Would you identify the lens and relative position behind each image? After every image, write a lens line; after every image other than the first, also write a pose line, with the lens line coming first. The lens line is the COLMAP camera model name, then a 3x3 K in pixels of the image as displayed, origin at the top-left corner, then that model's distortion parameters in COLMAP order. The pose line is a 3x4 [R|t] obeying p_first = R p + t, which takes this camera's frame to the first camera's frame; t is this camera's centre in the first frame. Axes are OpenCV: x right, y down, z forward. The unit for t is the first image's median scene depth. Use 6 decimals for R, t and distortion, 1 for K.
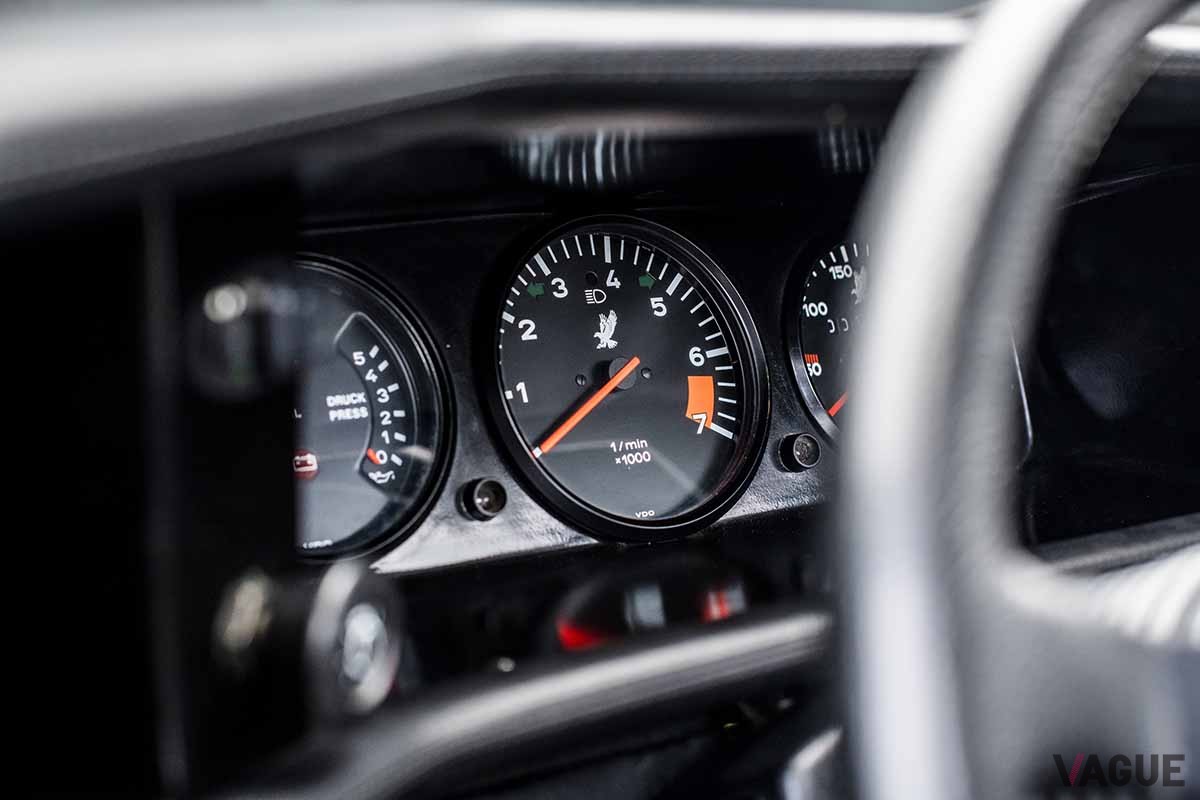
lens RADIAL K [[1812.7, 0, 600.0], [0, 1812.7, 400.0], [0, 0, 1]] dist [-0.154493, 0.003882]
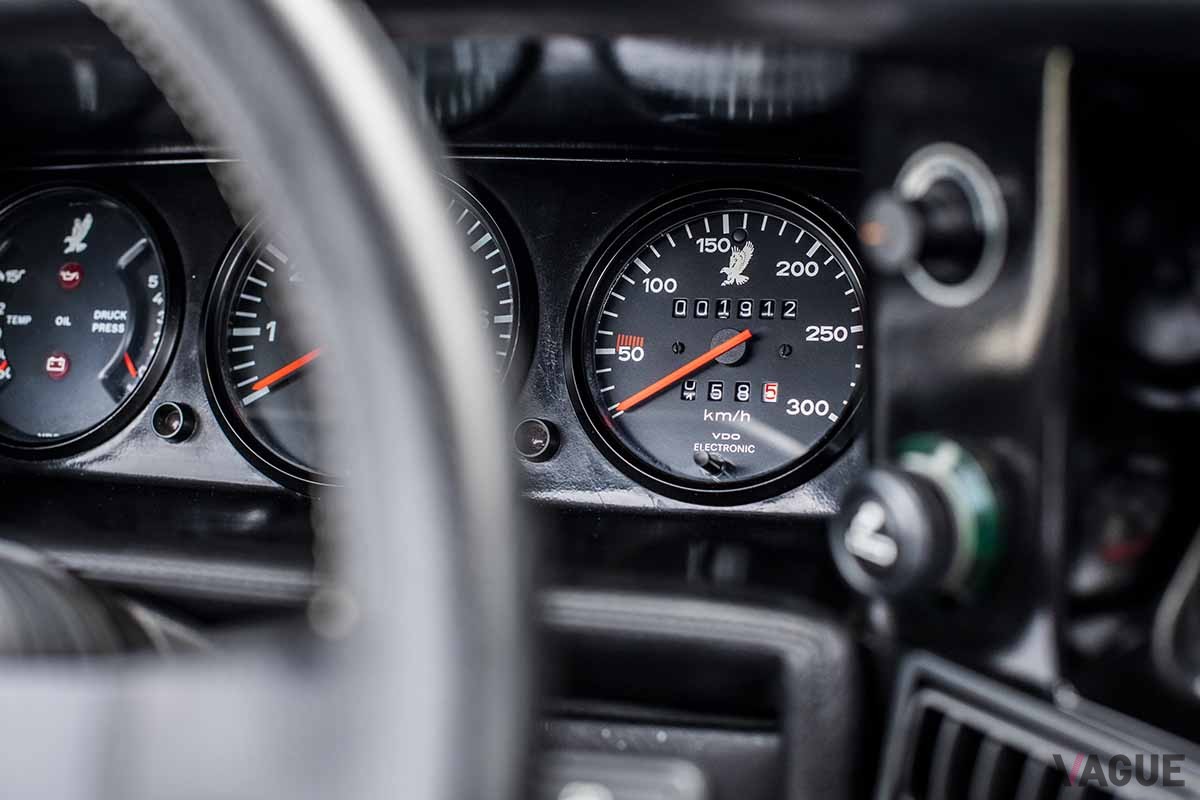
lens RADIAL K [[1812.7, 0, 600.0], [0, 1812.7, 400.0], [0, 0, 1]] dist [-0.154493, 0.003882]
pose [[0.648588, 0.128458, -0.750221, 0.813990], [-0.126902, 0.990110, 0.059823, -0.048194], [0.750486, 0.056404, 0.658475, 0.460761]]
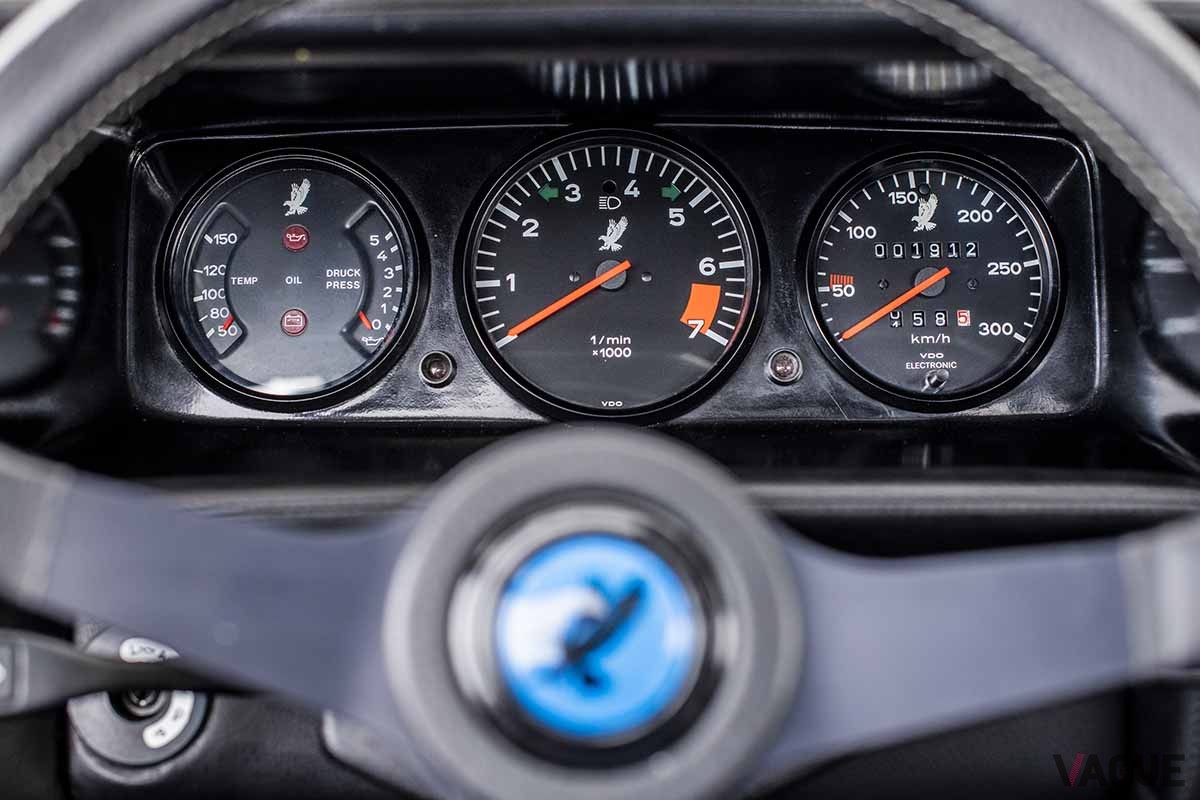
lens RADIAL K [[1812.7, 0, 600.0], [0, 1812.7, 400.0], [0, 0, 1]] dist [-0.154493, 0.003882]
pose [[0.839025, 0.121378, -0.530381, 0.594414], [-0.094244, 0.992485, 0.078044, -0.023960], [0.535868, -0.015495, 0.844160, 0.070839]]
